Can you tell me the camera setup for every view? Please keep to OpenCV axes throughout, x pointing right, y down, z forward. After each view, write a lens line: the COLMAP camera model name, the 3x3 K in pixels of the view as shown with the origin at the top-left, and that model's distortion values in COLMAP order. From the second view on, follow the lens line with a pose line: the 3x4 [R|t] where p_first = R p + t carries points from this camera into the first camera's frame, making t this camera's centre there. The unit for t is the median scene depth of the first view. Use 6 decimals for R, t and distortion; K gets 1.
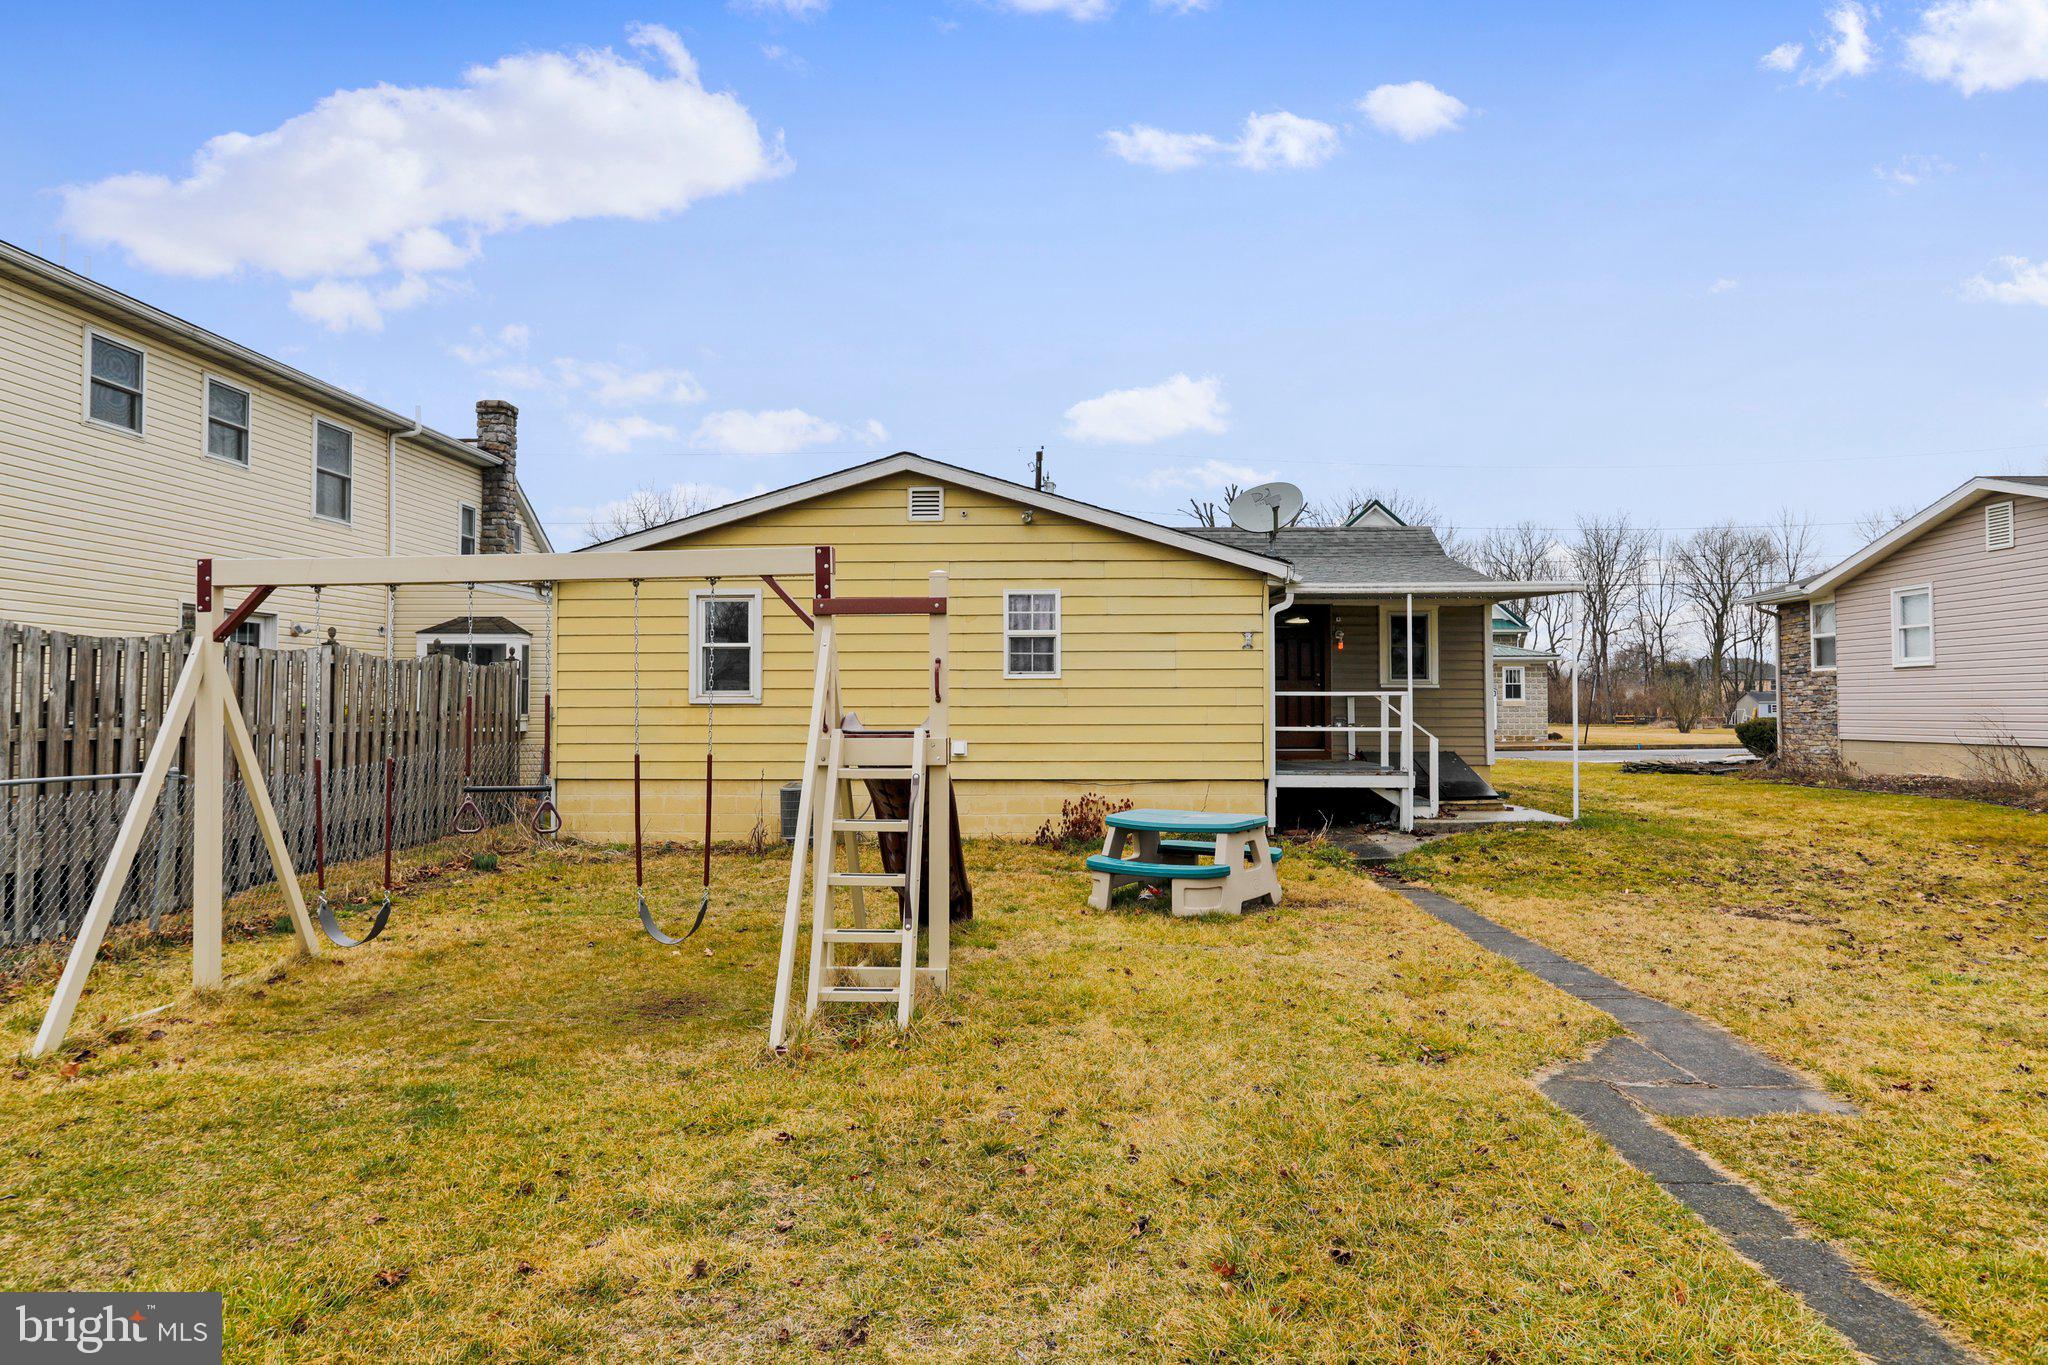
lens RADIAL K [[1306.4, 0, 1024.0], [0, 1306.4, 682.5], [0, 0, 1]] dist [-0.002181, -0.000594]
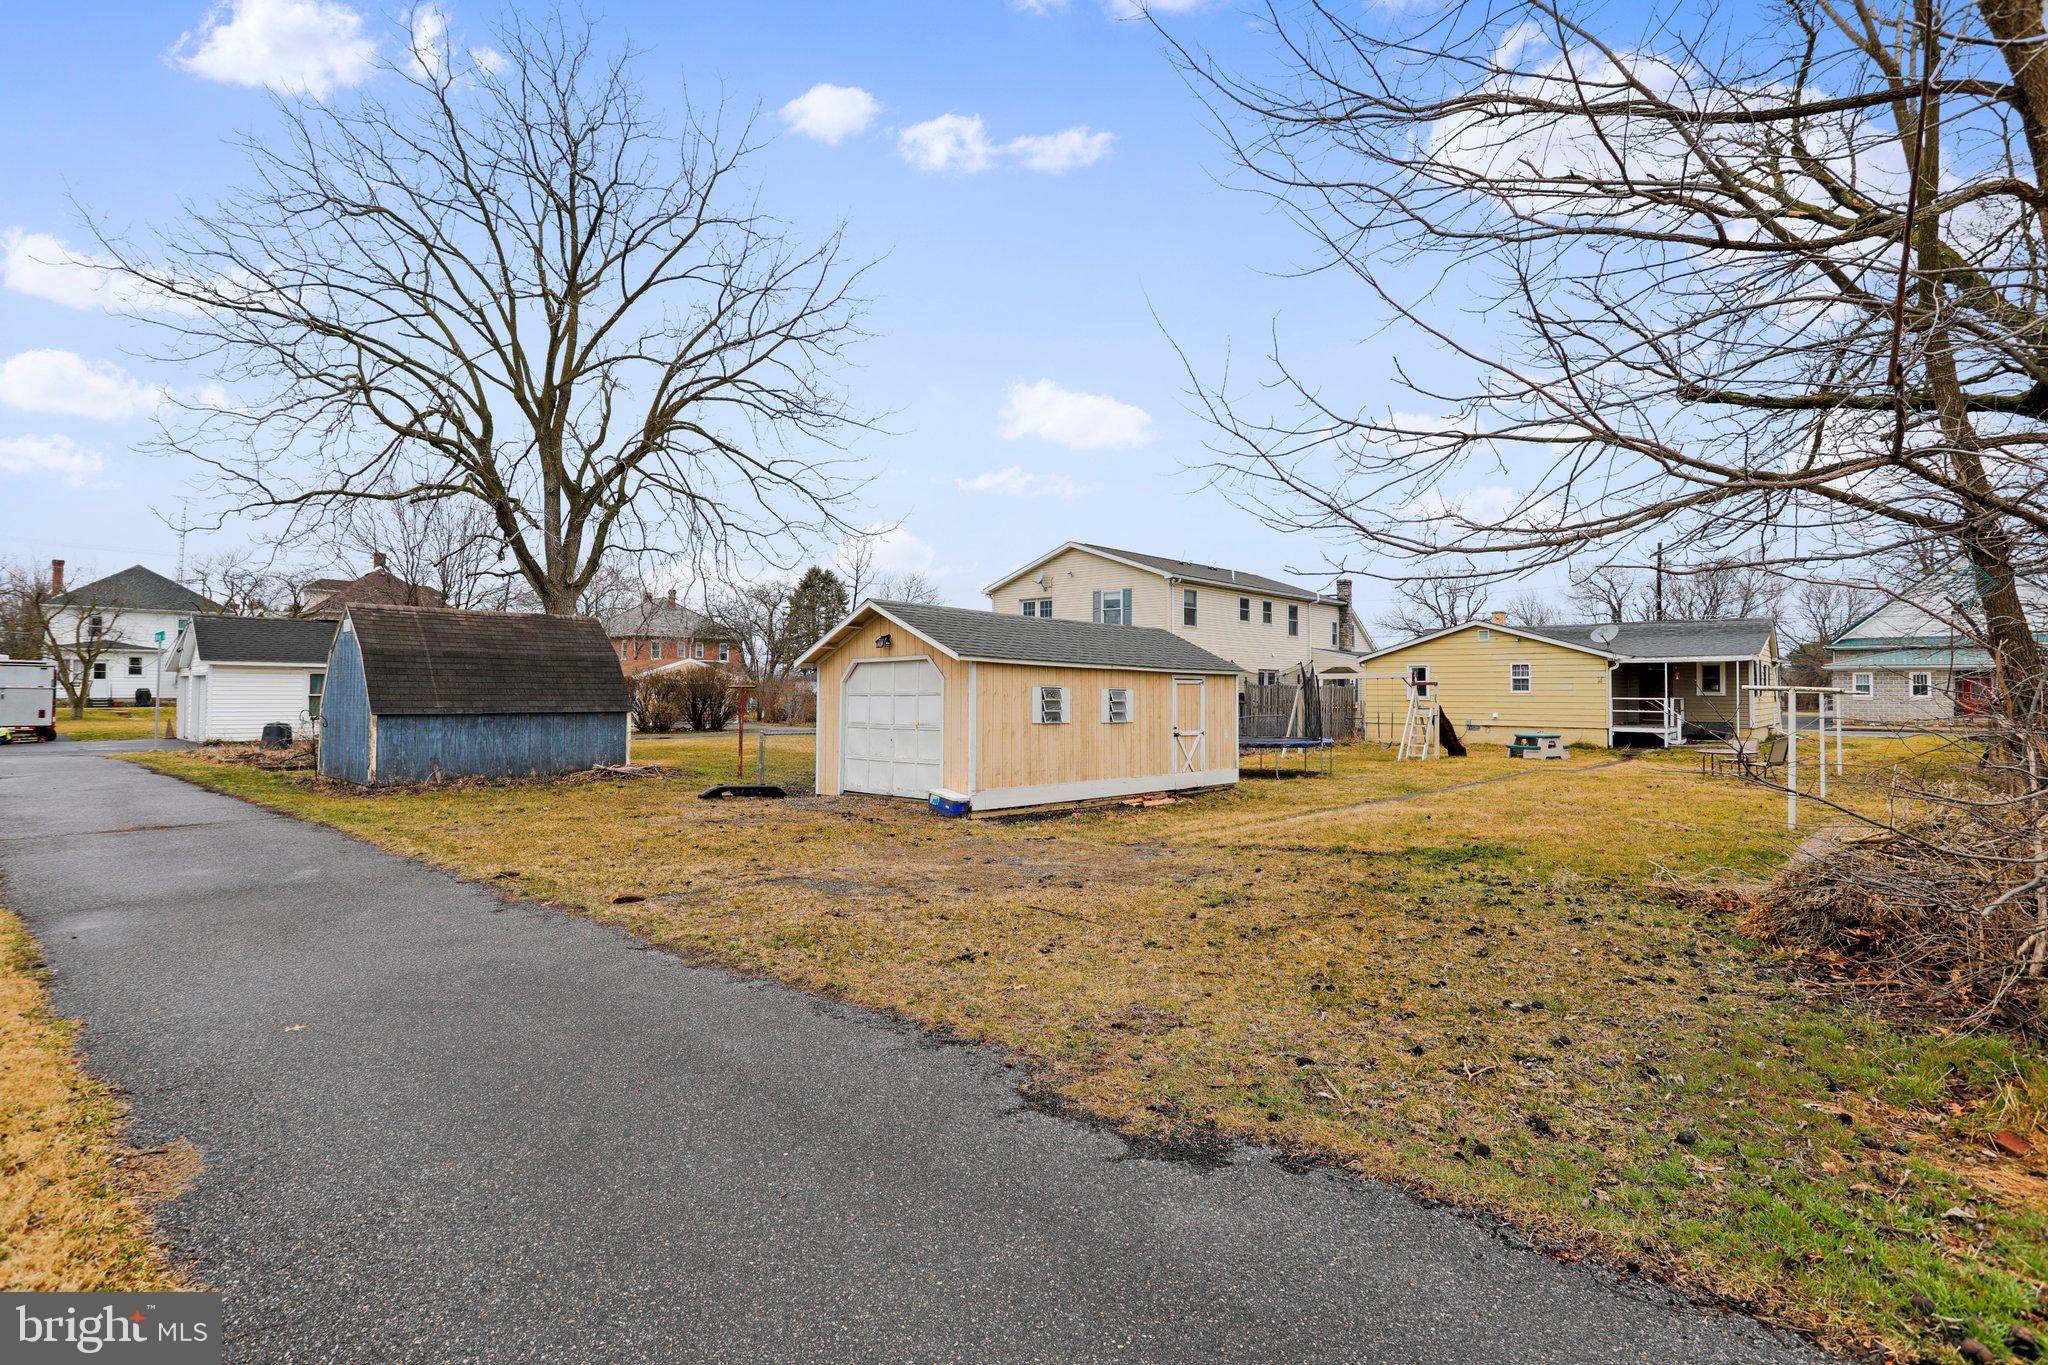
lens RADIAL K [[985.5, 0, 1018.3], [0, 985.5, 656.4], [0, 0, 1]] dist [-0.064300, 0.022160]
pose [[0.768183, -0.022620, -0.639831, 0.549592], [0.013176, 0.999723, -0.019524, -0.058918], [0.640095, 0.006568, 0.768268, -1.467814]]
